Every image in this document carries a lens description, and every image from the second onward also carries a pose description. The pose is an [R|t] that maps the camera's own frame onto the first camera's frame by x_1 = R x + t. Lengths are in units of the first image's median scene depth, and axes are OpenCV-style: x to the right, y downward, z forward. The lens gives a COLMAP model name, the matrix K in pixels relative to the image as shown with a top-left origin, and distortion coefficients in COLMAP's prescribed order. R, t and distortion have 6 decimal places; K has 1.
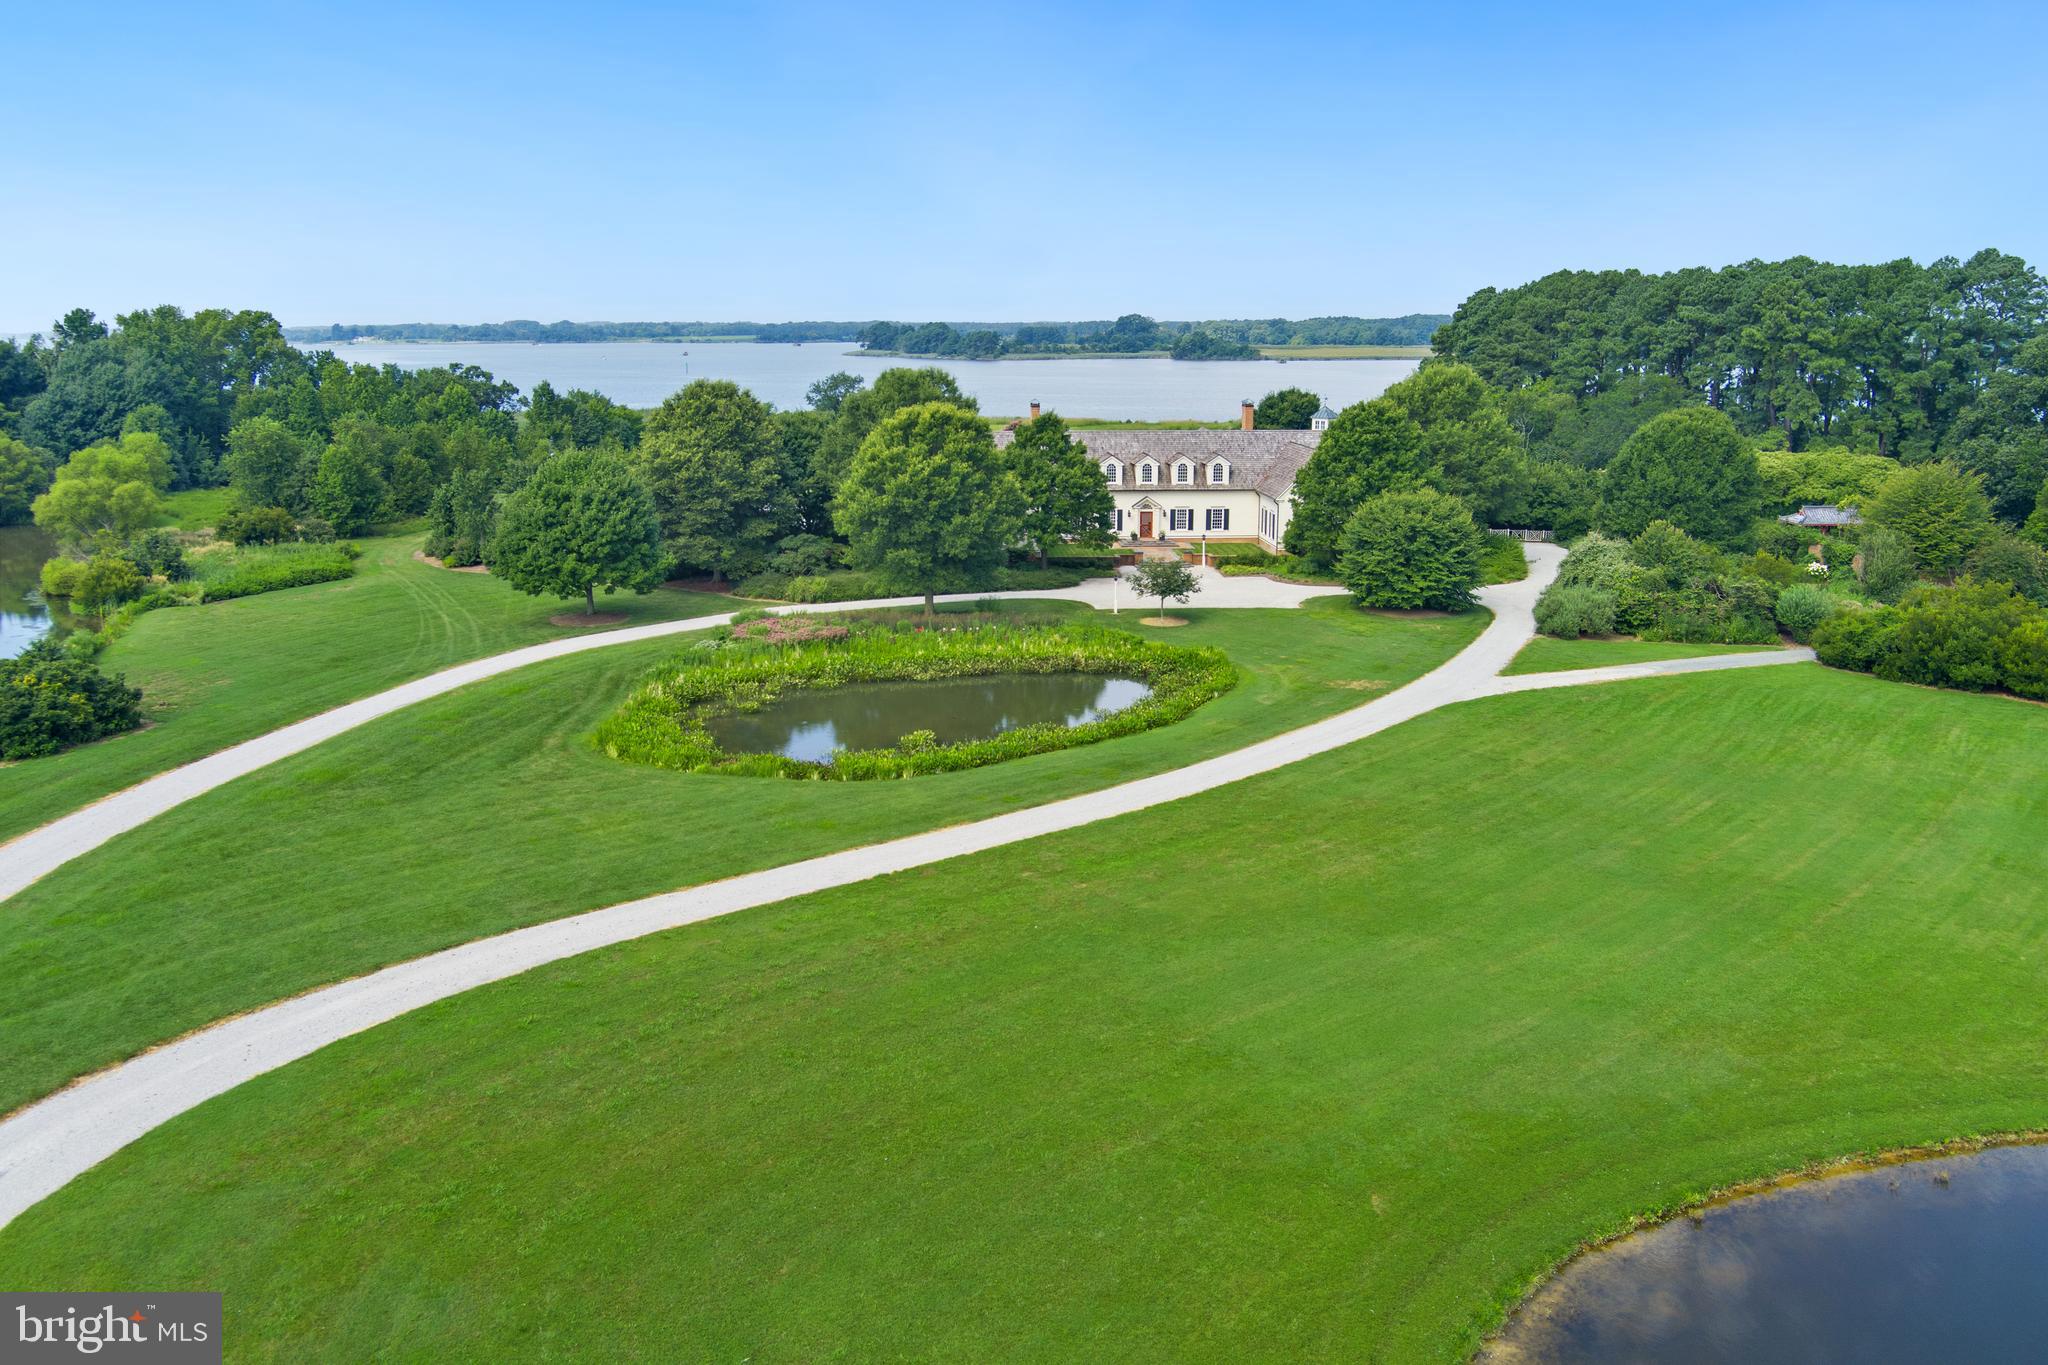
lens RADIAL K [[1672.1, 0, 1006.9], [0, 1672.1, 684.9], [0, 0, 1]] dist [-0.074773, 0.009724]
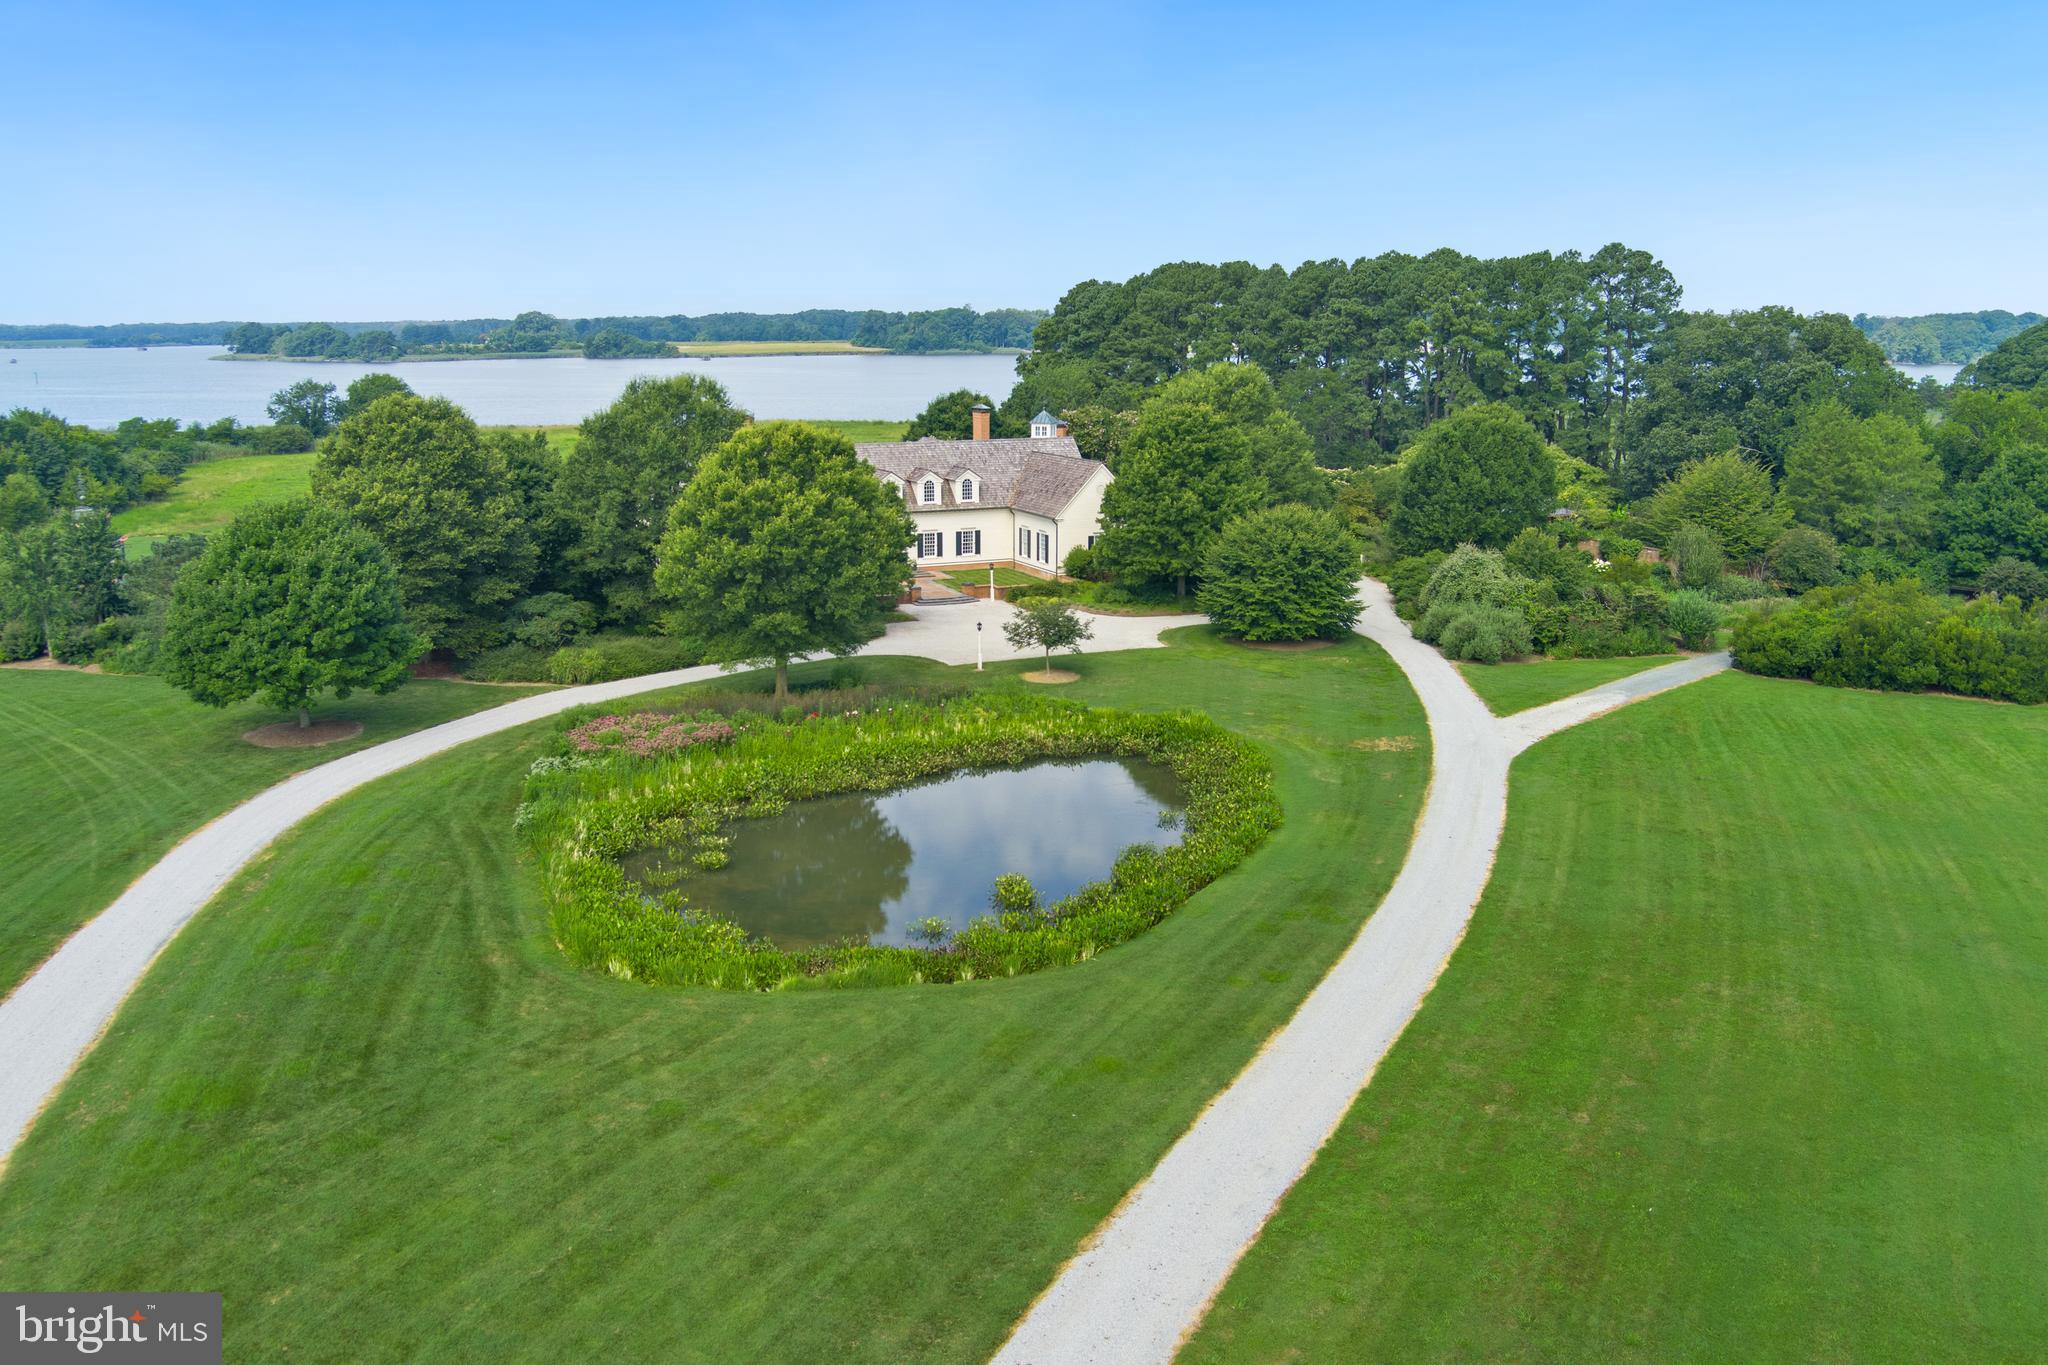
lens RADIAL K [[1672.1, 0, 1030.0], [0, 1672.1, 673.1], [0, 0, 1]] dist [-0.074773, 0.009724]
pose [[0.929288, -0.075317, 0.361595, -0.196397], [0.076900, 0.996988, 0.010034, -0.044157], [-0.361261, 0.018482, 0.932281, 0.204411]]
